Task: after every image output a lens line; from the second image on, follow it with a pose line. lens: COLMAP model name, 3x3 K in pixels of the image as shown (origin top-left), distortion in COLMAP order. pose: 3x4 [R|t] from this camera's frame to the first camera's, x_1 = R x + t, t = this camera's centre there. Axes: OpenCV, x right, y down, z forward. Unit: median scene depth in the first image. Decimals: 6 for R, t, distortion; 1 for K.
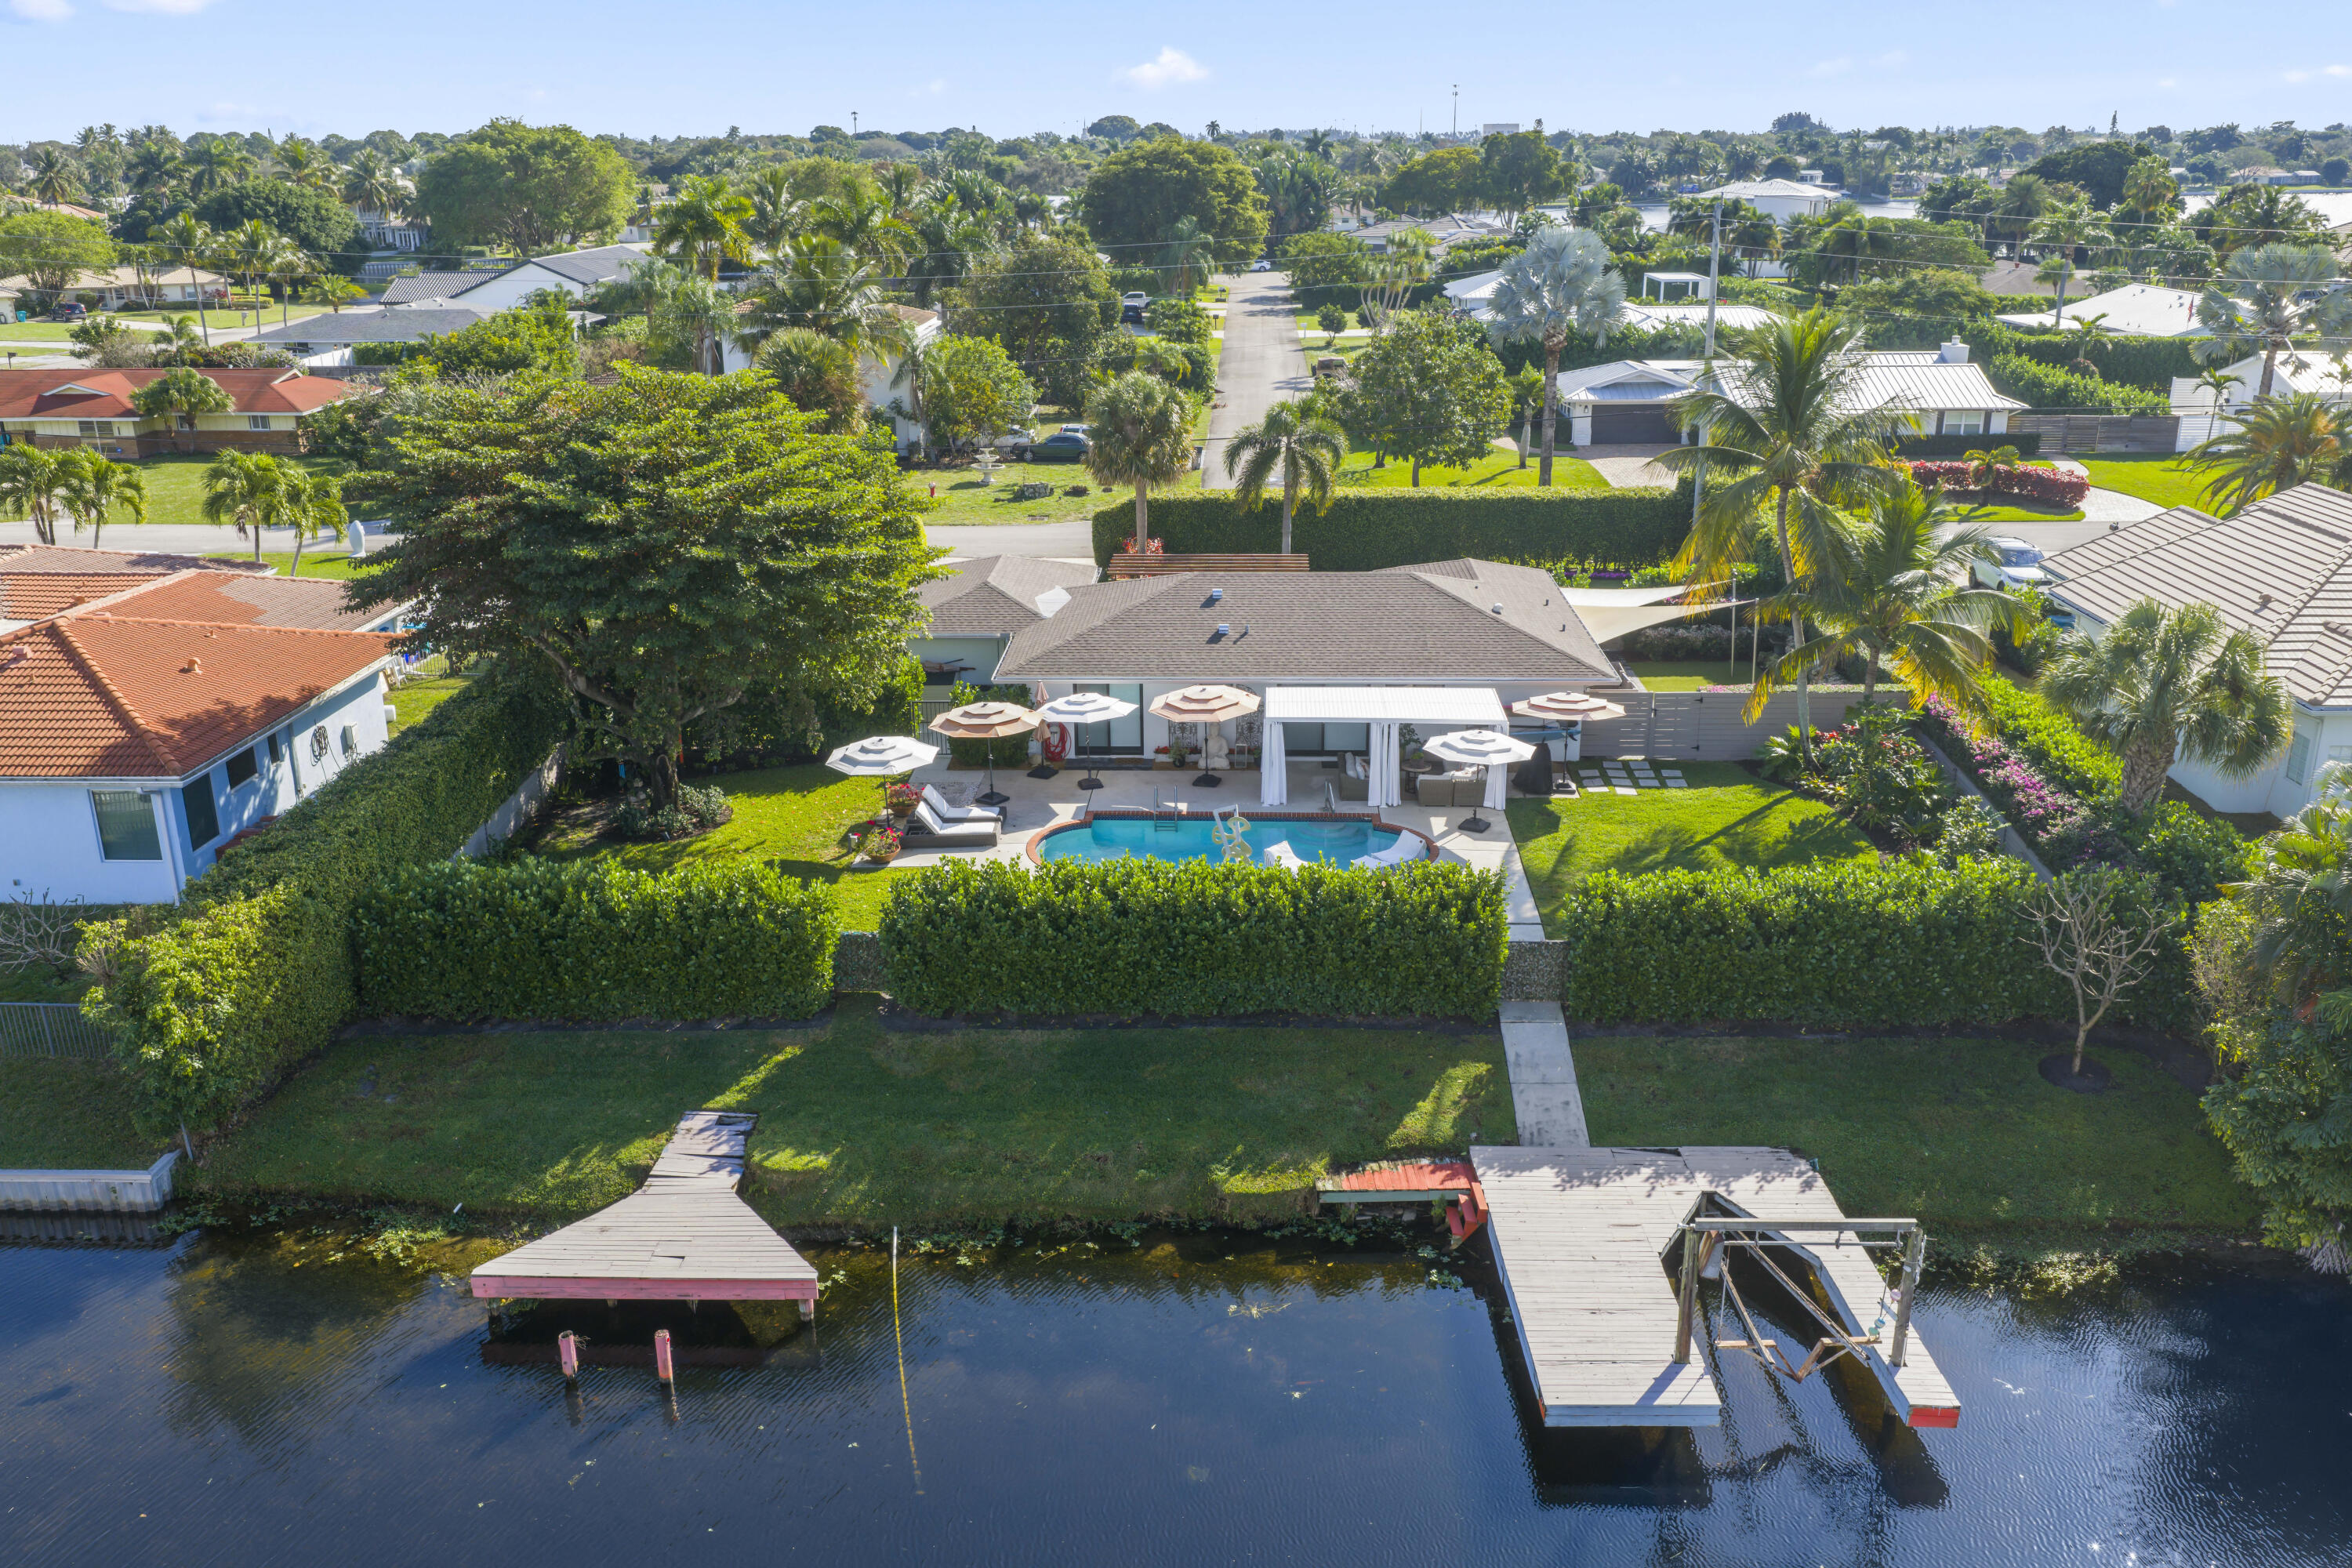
lens RADIAL K [[1971.4, 0, 1188.0], [0, 1971.4, 787.7], [0, 0, 1]] dist [0.003738, -0.011043]
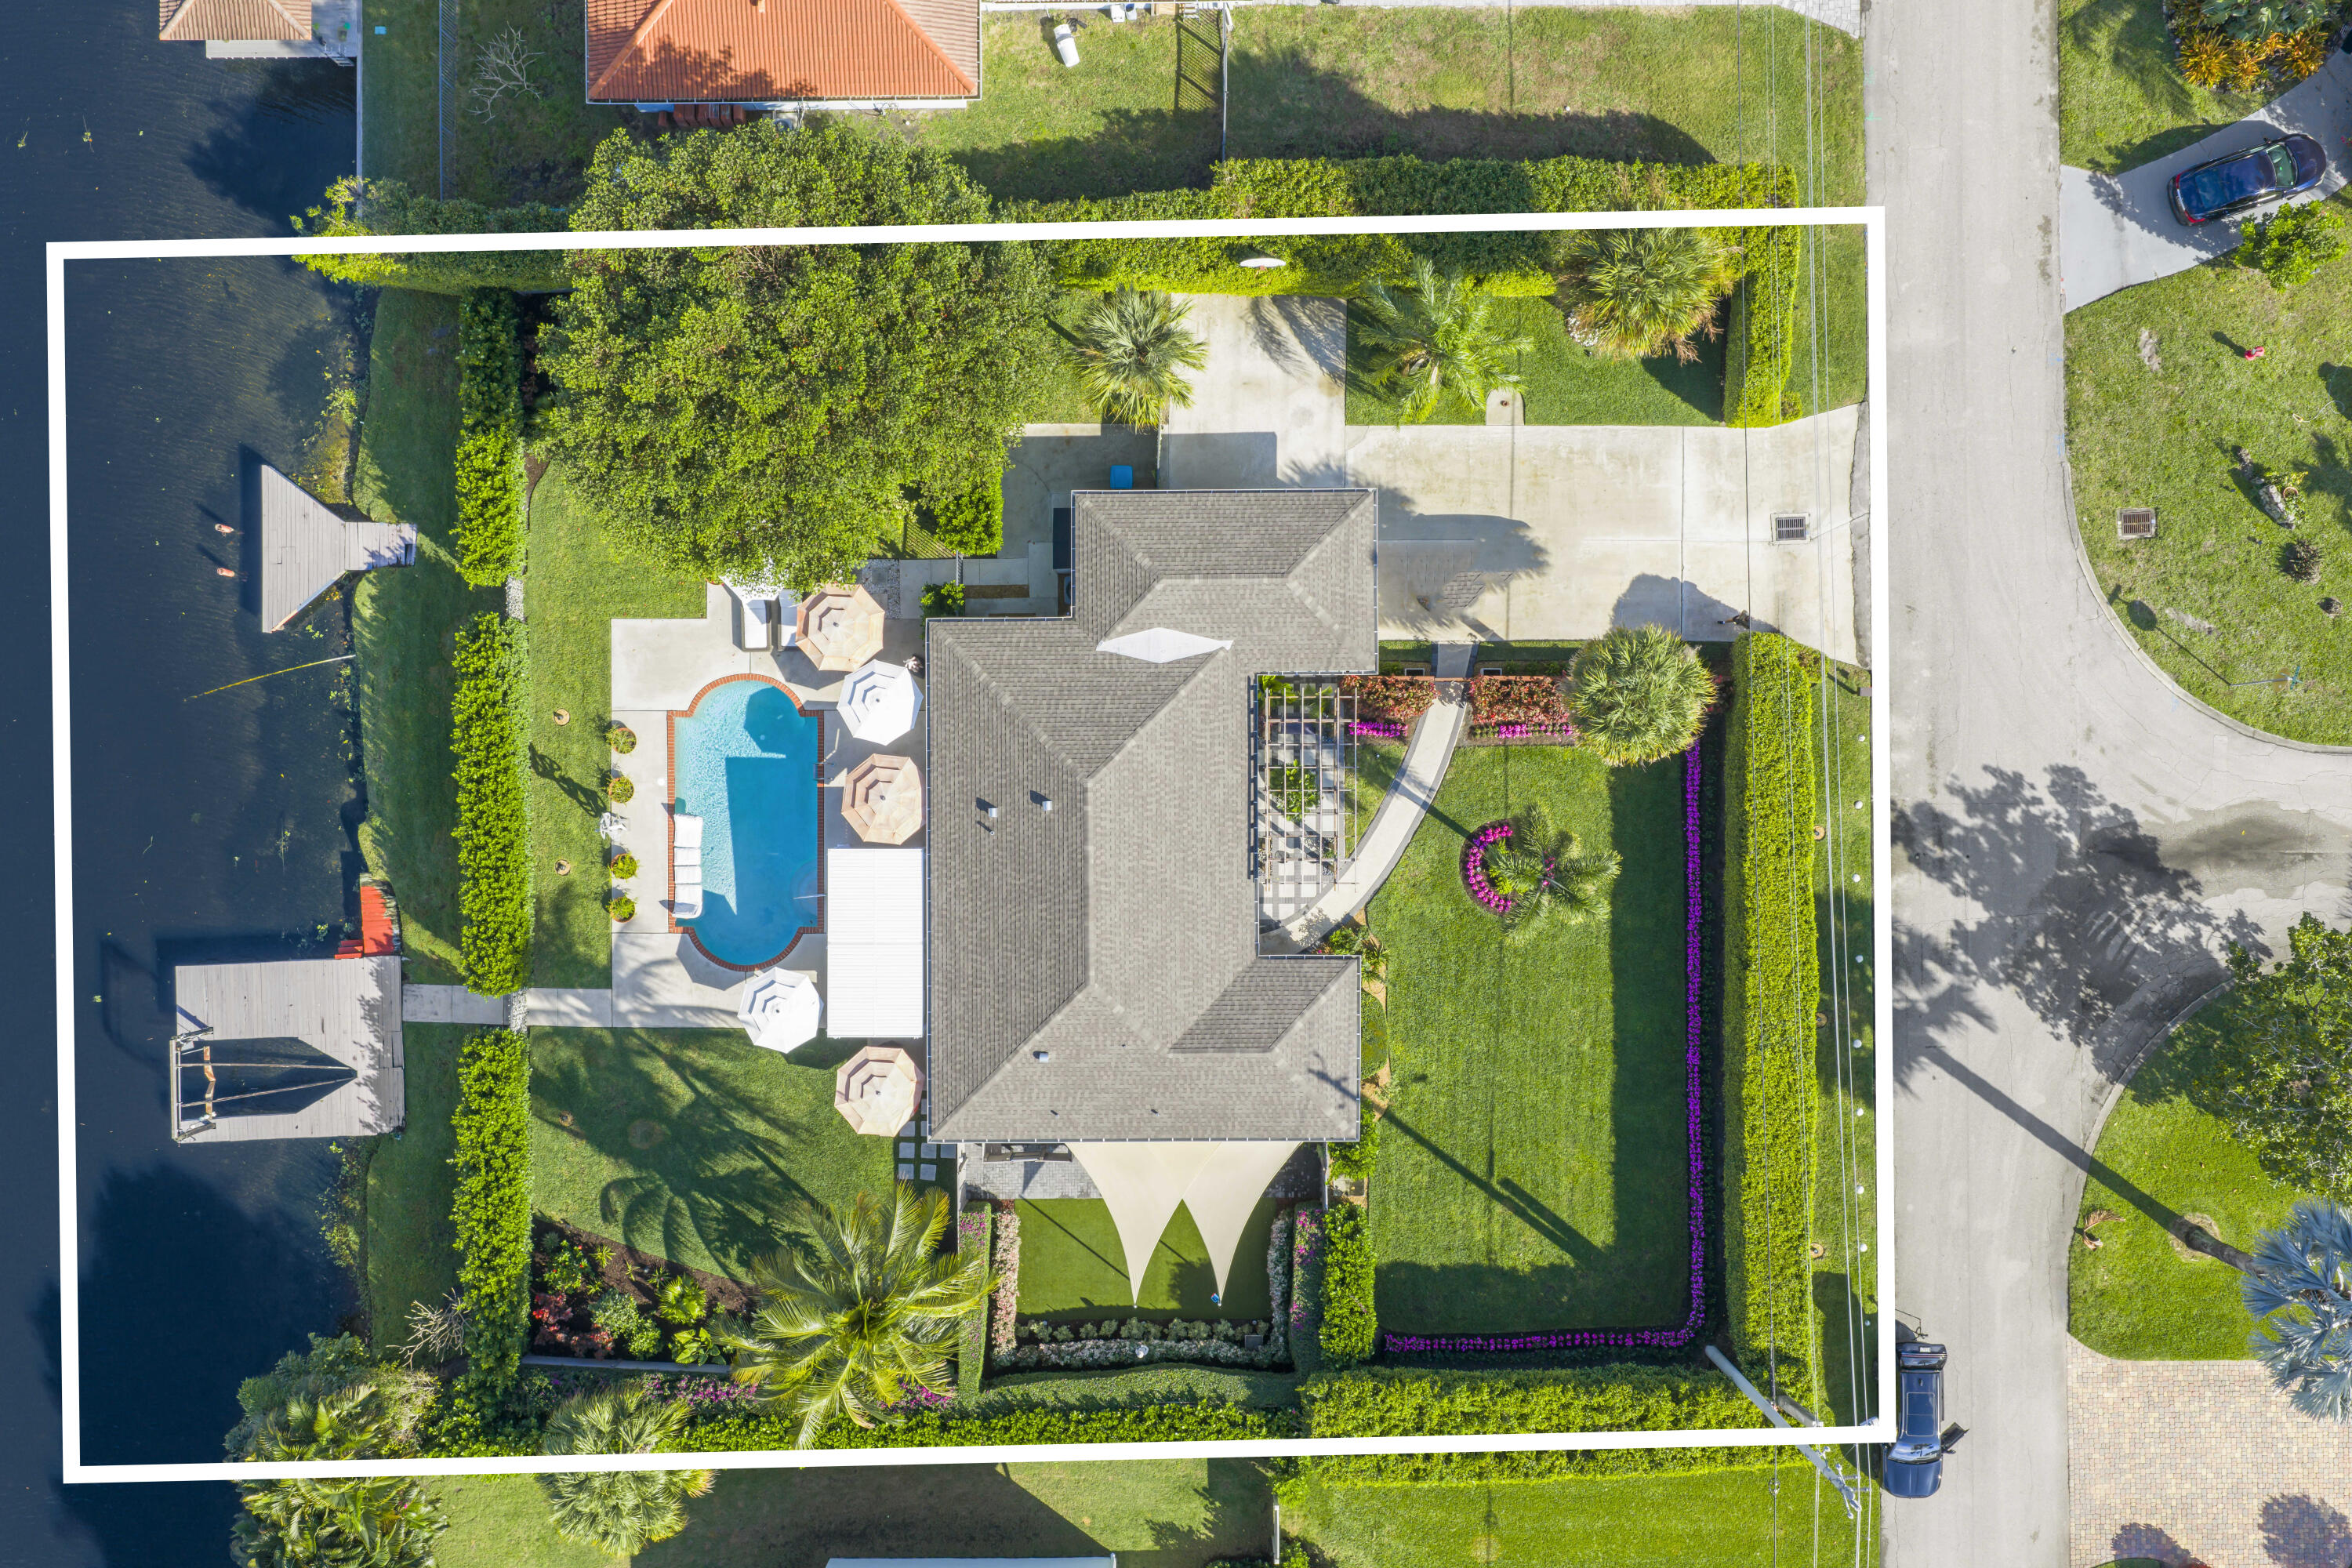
lens RADIAL K [[1971.4, 0, 1188.0], [0, 1971.4, 787.7], [0, 0, 1]] dist [0.003738, -0.011043]
pose [[0.041517, 0.999119, 0.006187, 0.002355], [-0.301429, 0.006621, 0.953466, -1.283564], [0.952584, -0.041450, 0.301438, 0.815637]]
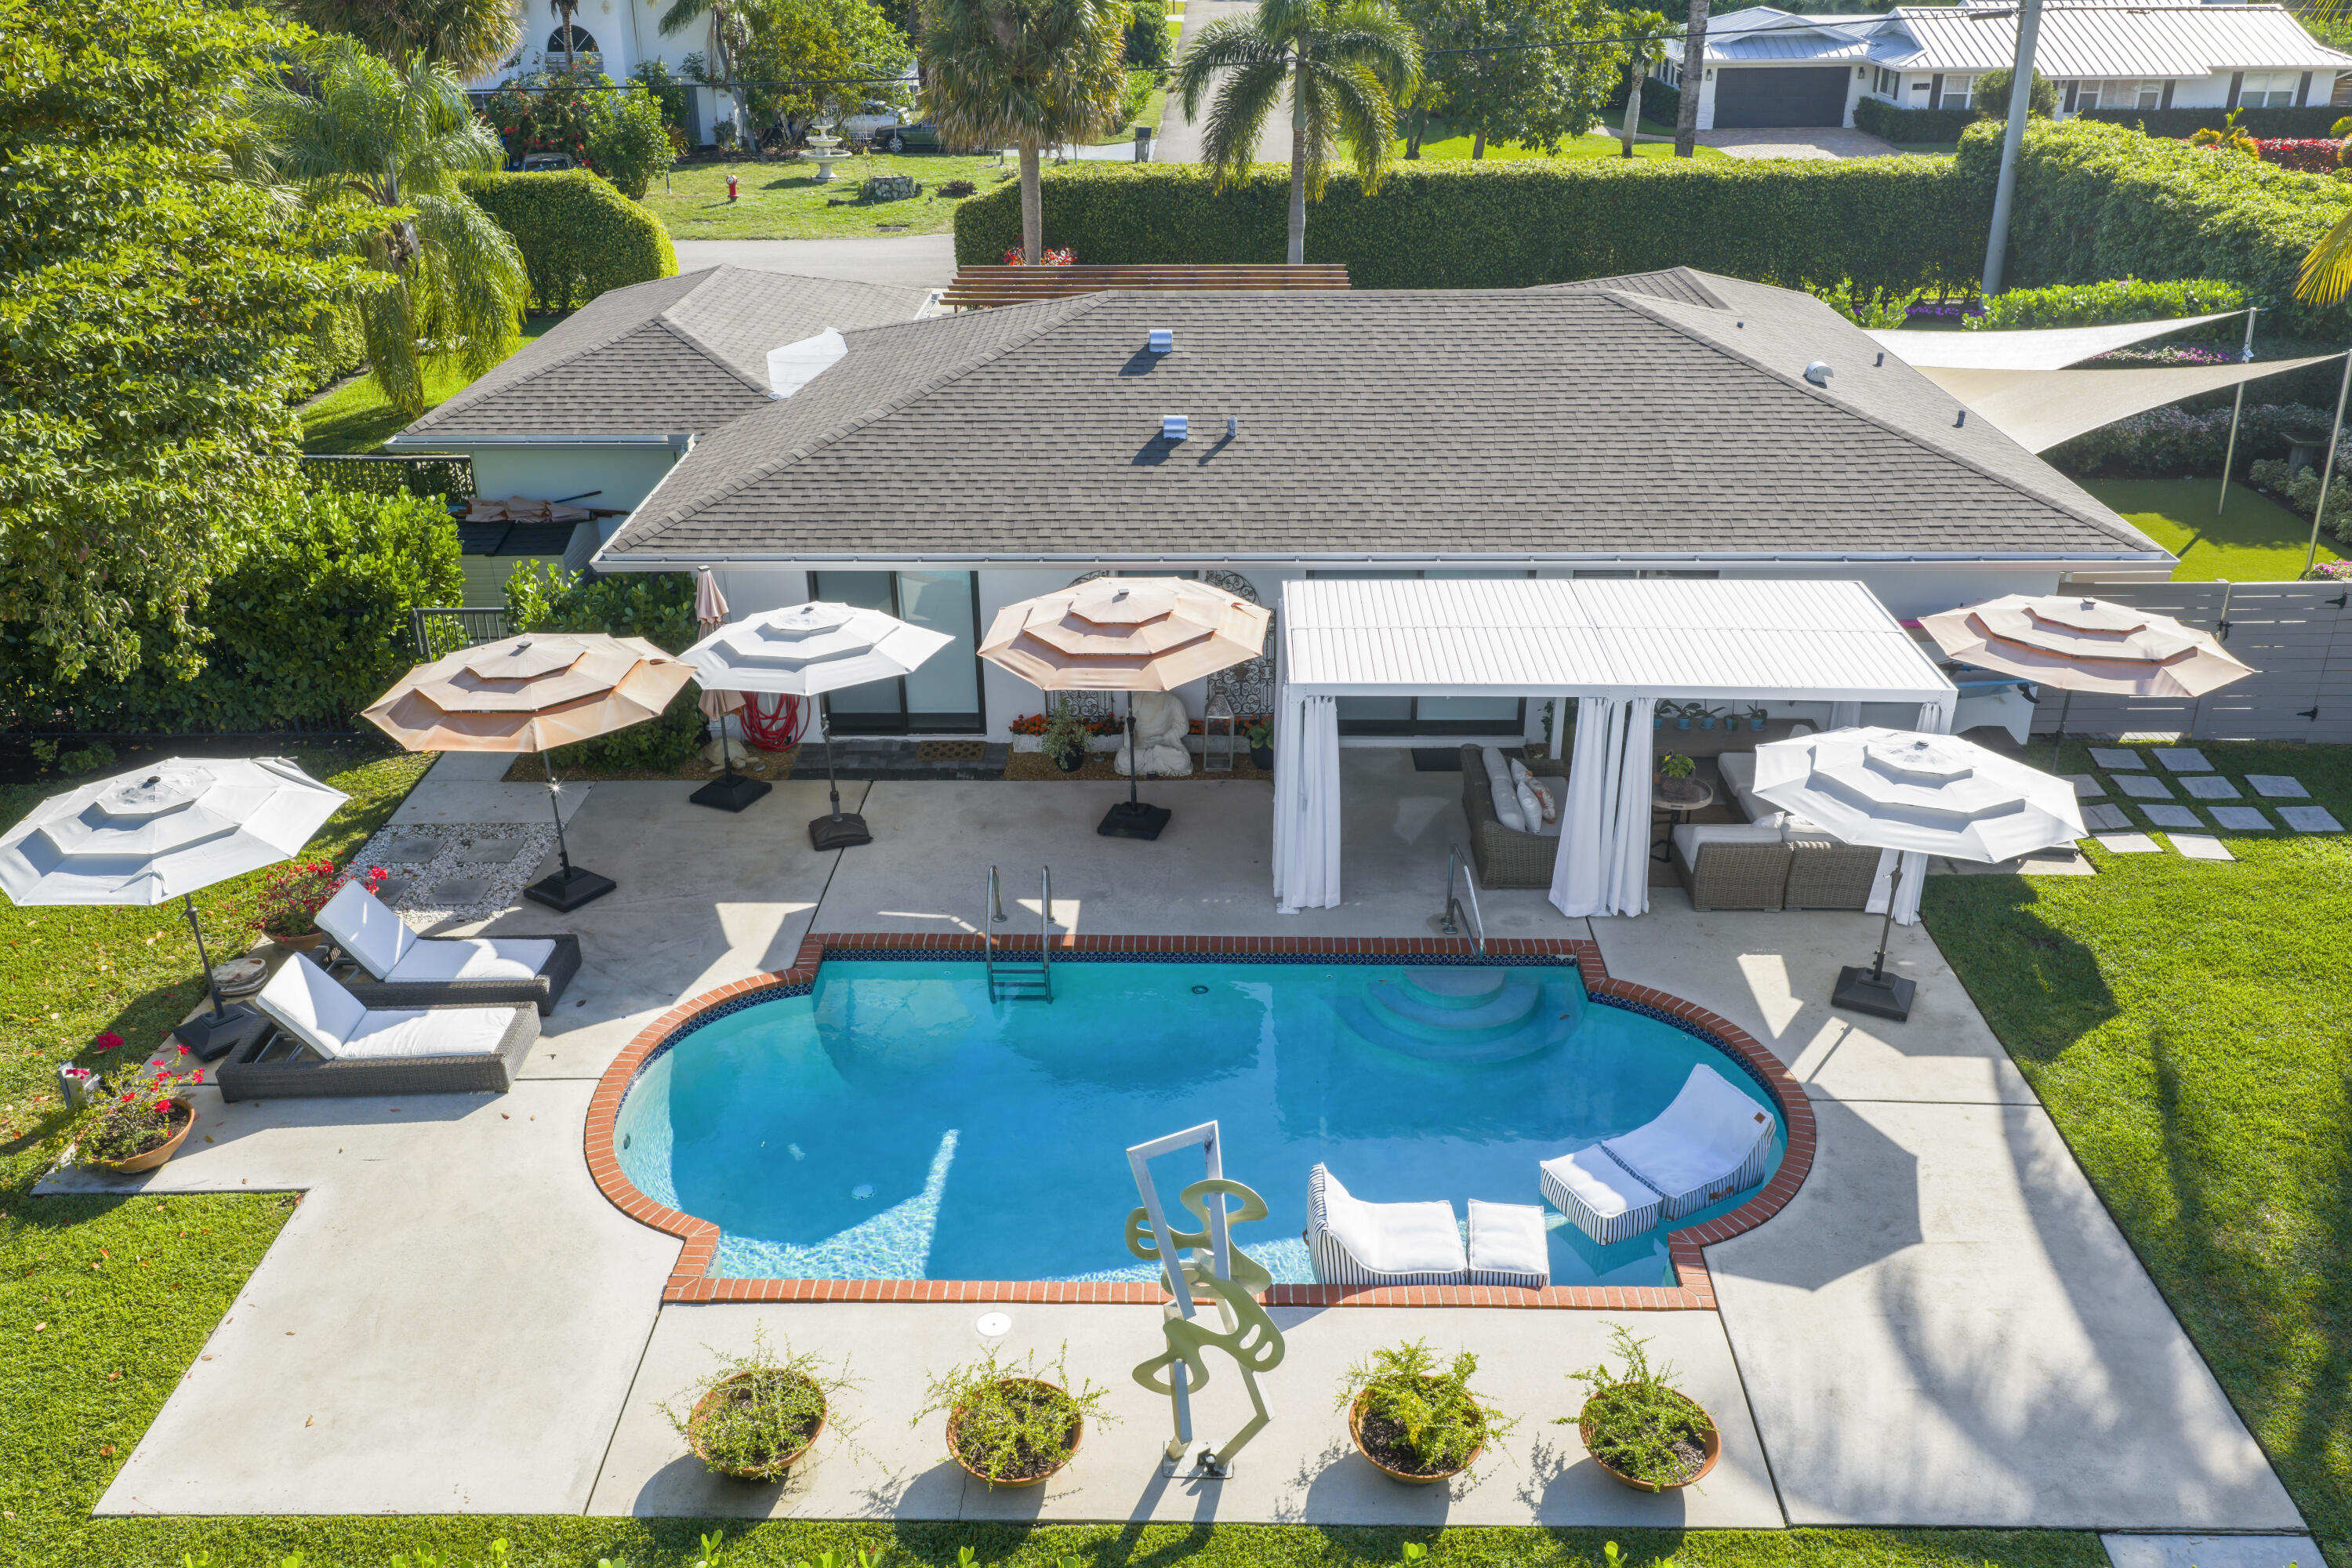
lens RADIAL K [[1971.4, 0, 1188.0], [0, 1971.4, 787.7], [0, 0, 1]] dist [0.003738, -0.011043]
pose [[0.999831, -0.007199, 0.016901, 0.014144], [0.005149, 0.992957, 0.118363, -0.058245], [-0.017634, -0.118256, 0.992827, 0.620822]]
